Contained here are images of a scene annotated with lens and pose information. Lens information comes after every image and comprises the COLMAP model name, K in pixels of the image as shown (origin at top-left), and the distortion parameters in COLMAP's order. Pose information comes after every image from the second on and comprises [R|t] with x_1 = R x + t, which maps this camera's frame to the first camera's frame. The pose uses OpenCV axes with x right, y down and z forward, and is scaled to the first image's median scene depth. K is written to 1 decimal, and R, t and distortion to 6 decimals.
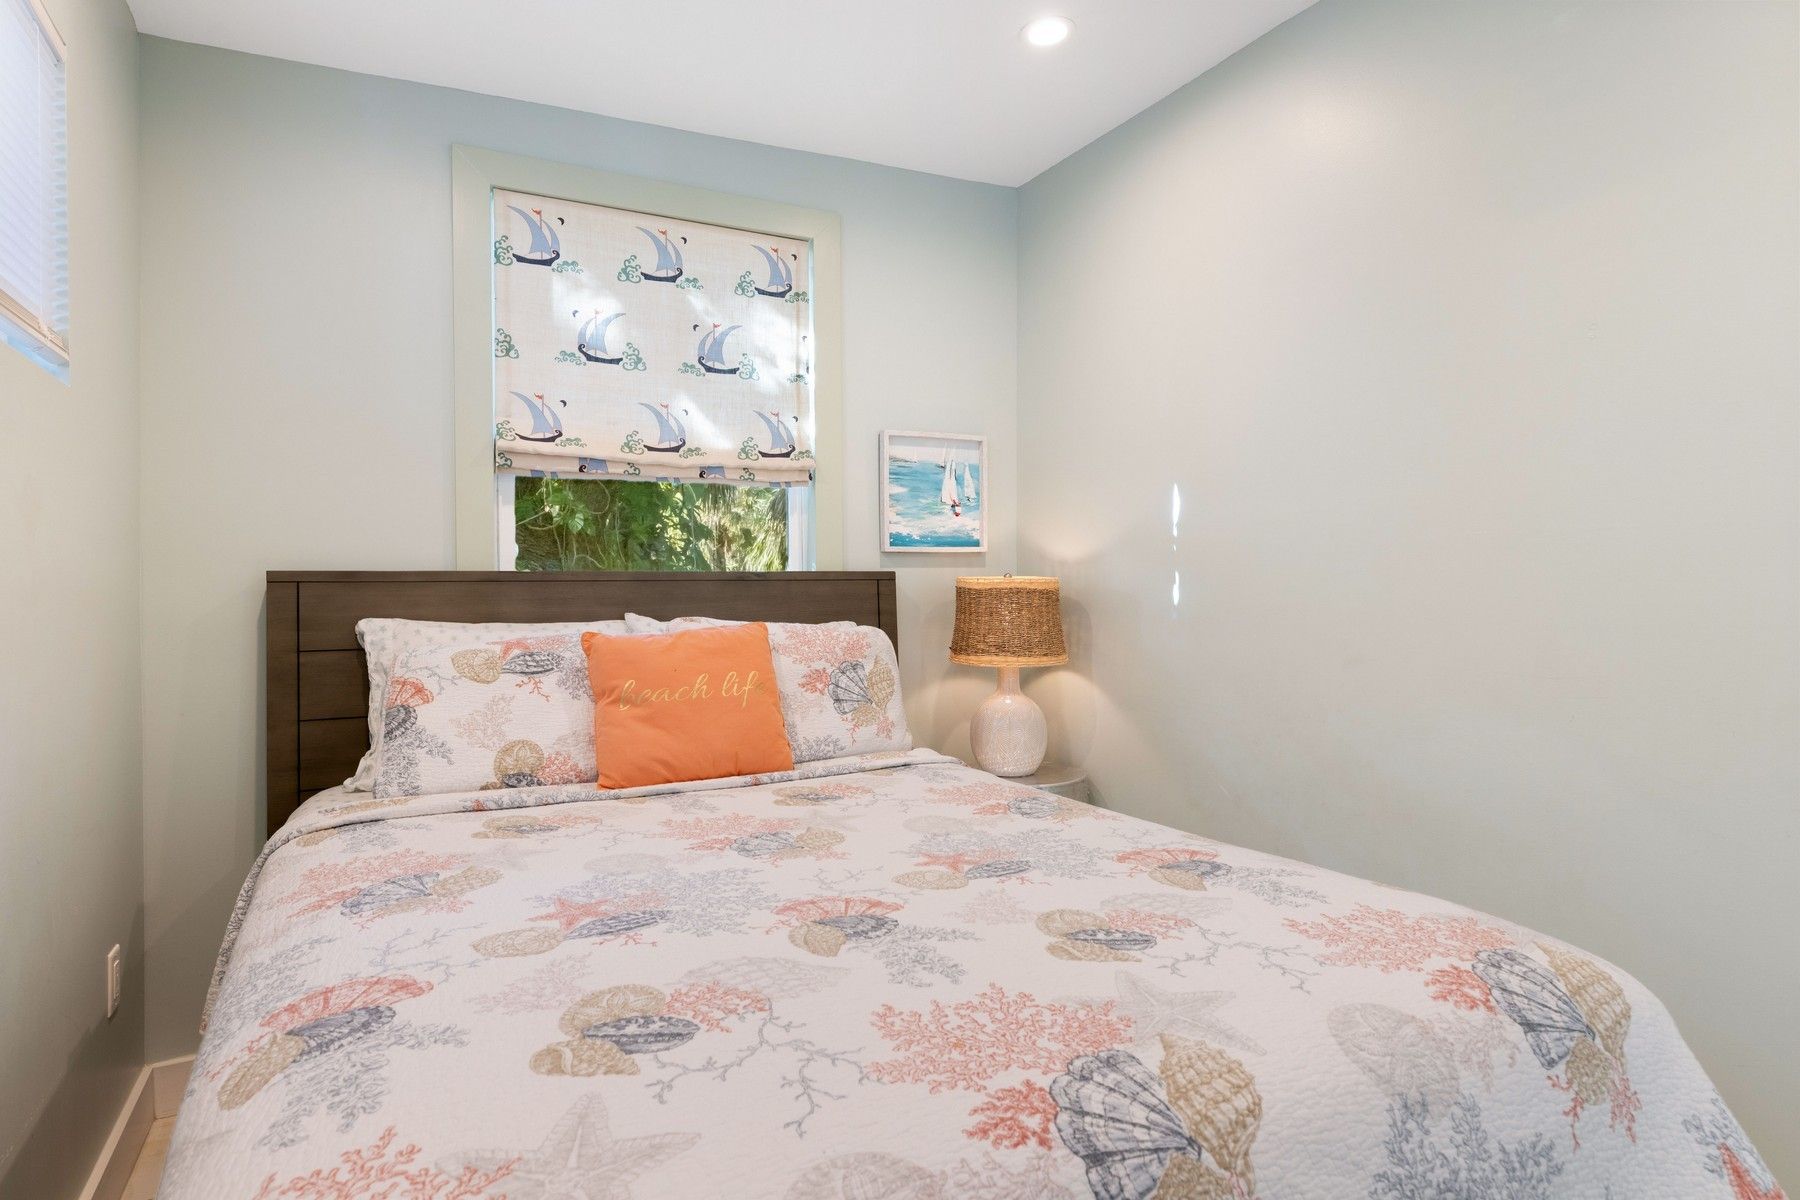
lens RADIAL K [[974.4, 0, 897.2], [0, 974.4, 589.3], [0, 0, 1]] dist [0.004894, -0.000497]
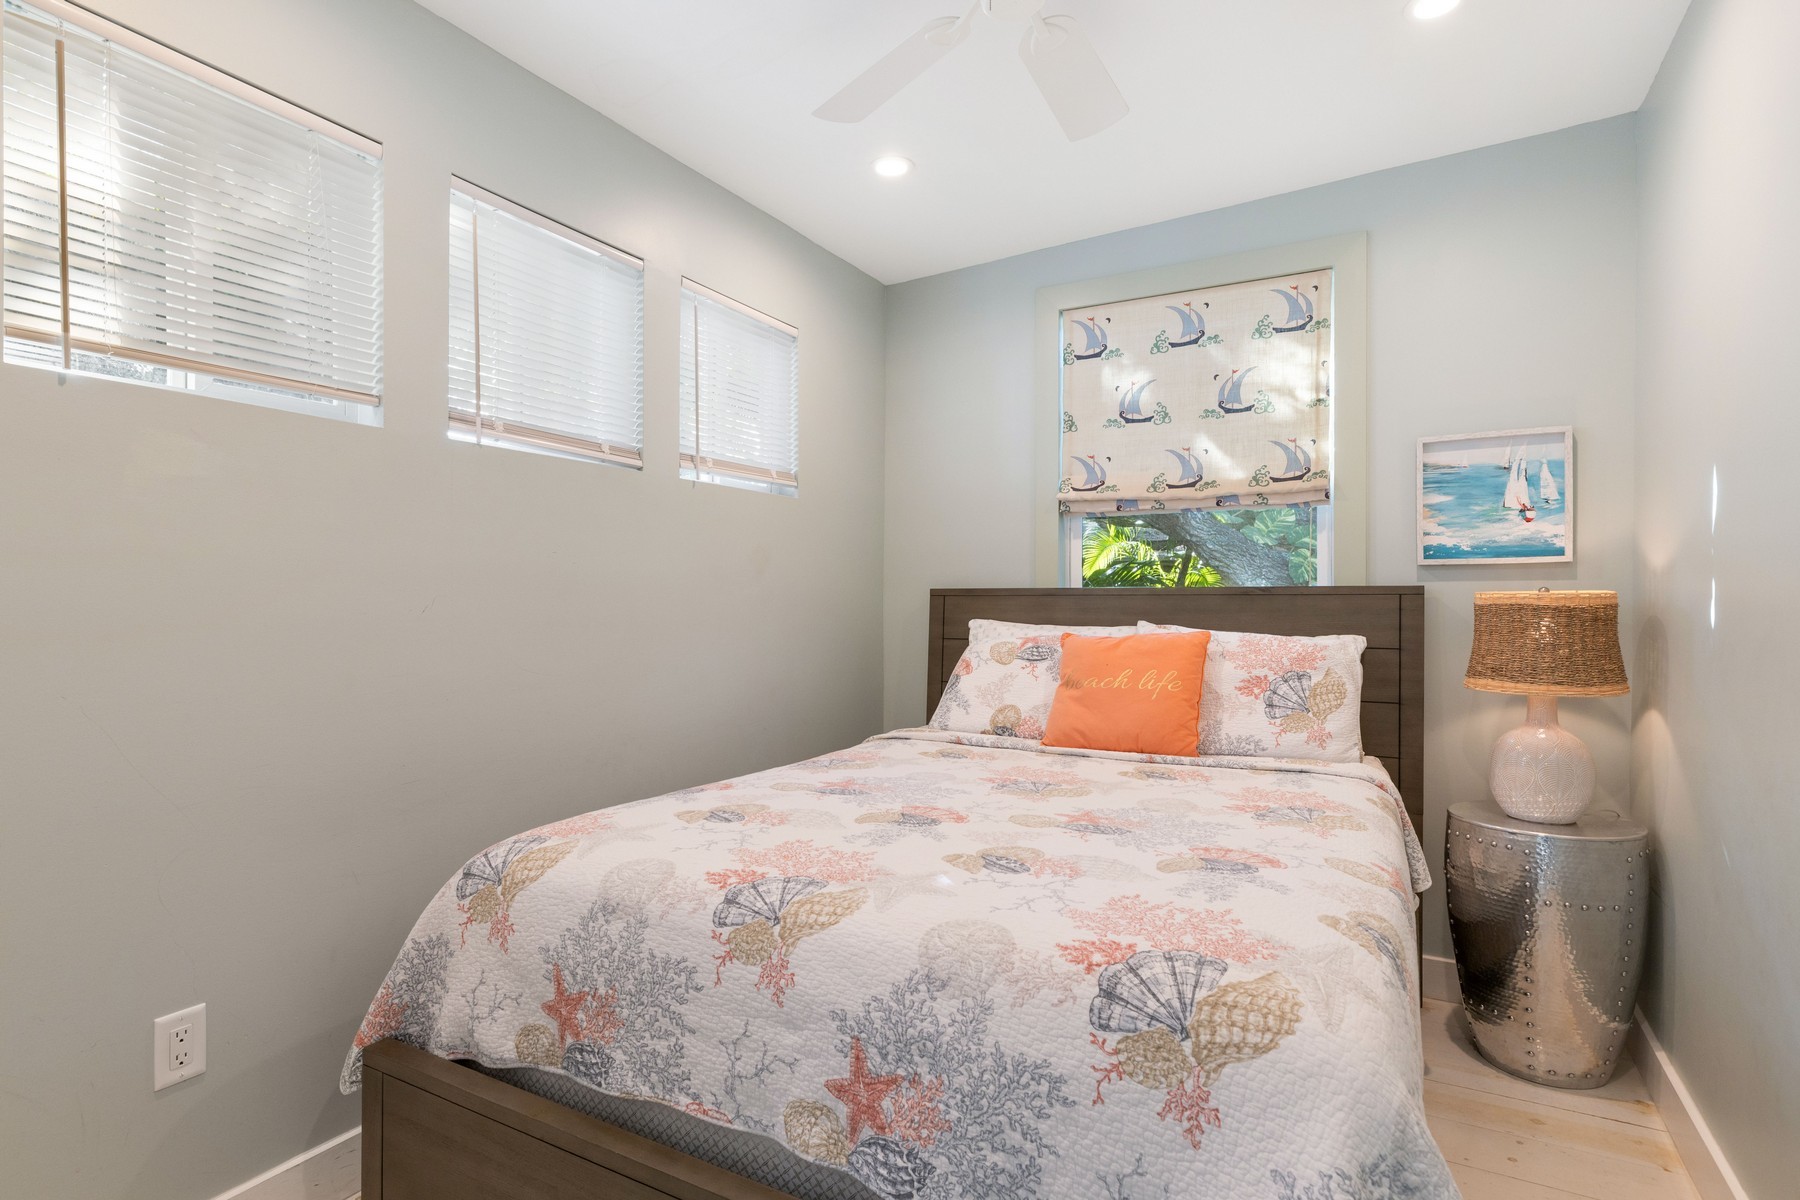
lens RADIAL K [[926.3, 0, 896.9], [0, 926.3, 605.4], [0, 0, 1]] dist [-0.000829, 0.000021]
pose [[0.547411, 0.011282, -0.836788, 0.567722], [-0.007535, 0.999935, 0.008552, -0.003350], [0.836830, 0.001624, 0.547460, 0.085734]]
